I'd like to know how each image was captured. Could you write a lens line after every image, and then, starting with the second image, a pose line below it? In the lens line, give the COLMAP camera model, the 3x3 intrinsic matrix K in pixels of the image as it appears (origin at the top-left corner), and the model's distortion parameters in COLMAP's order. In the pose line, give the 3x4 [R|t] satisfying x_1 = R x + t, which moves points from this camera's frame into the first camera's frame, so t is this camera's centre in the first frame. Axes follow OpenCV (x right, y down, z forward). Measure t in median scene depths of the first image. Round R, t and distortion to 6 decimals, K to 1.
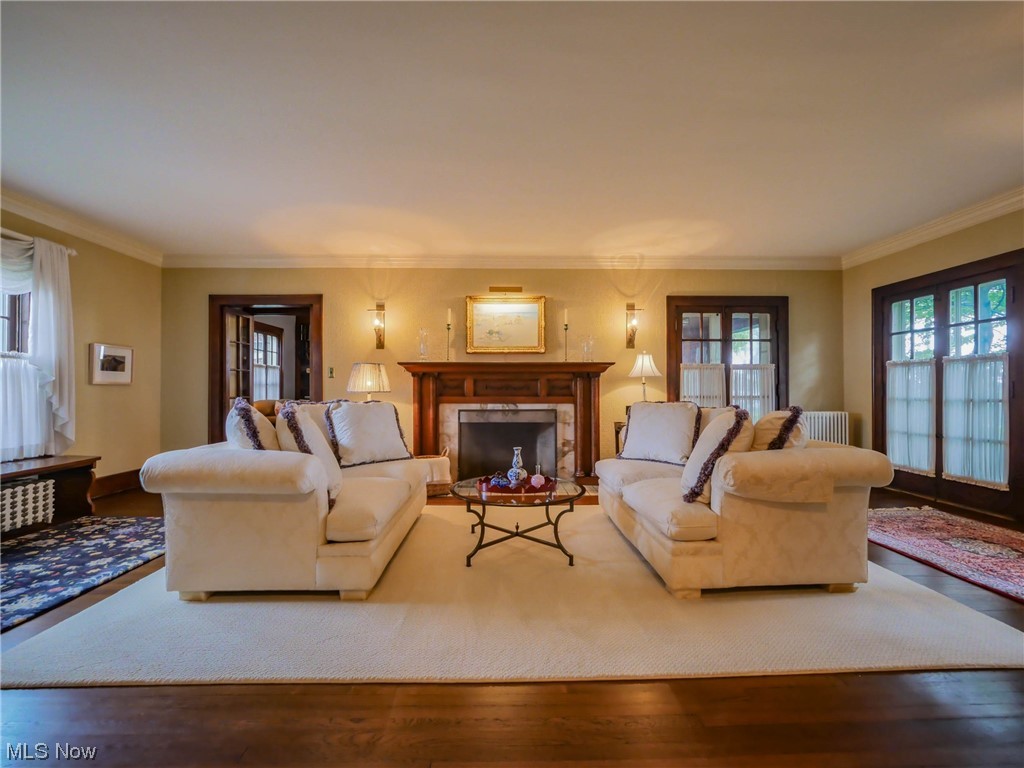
lens RADIAL K [[446.4, 0, 507.7], [0, 446.4, 386.5], [0, 0, 1]] dist [-0.007121, 0.001014]
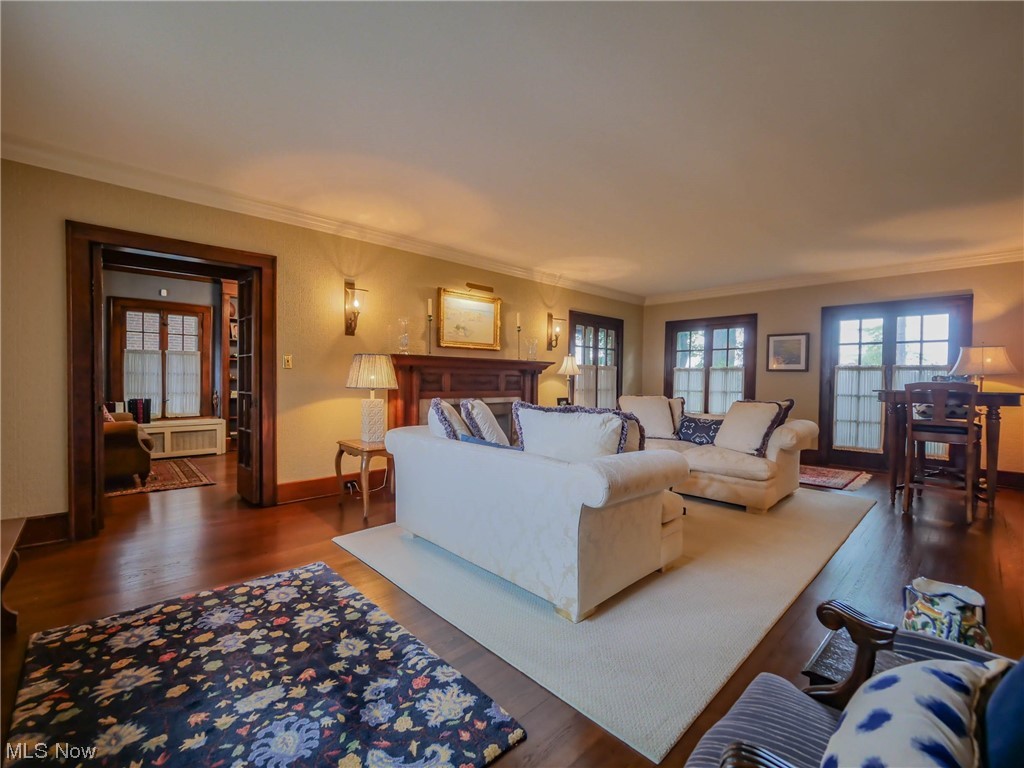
lens RADIAL K [[446.4, 0, 506.5], [0, 446.4, 382.9], [0, 0, 1]] dist [-0.007121, 0.001014]
pose [[0.743392, 0.003515, 0.668846, -0.642589], [-0.015315, 0.999813, 0.011767, -0.009999], [-0.668680, -0.018991, 0.743308, 0.185470]]
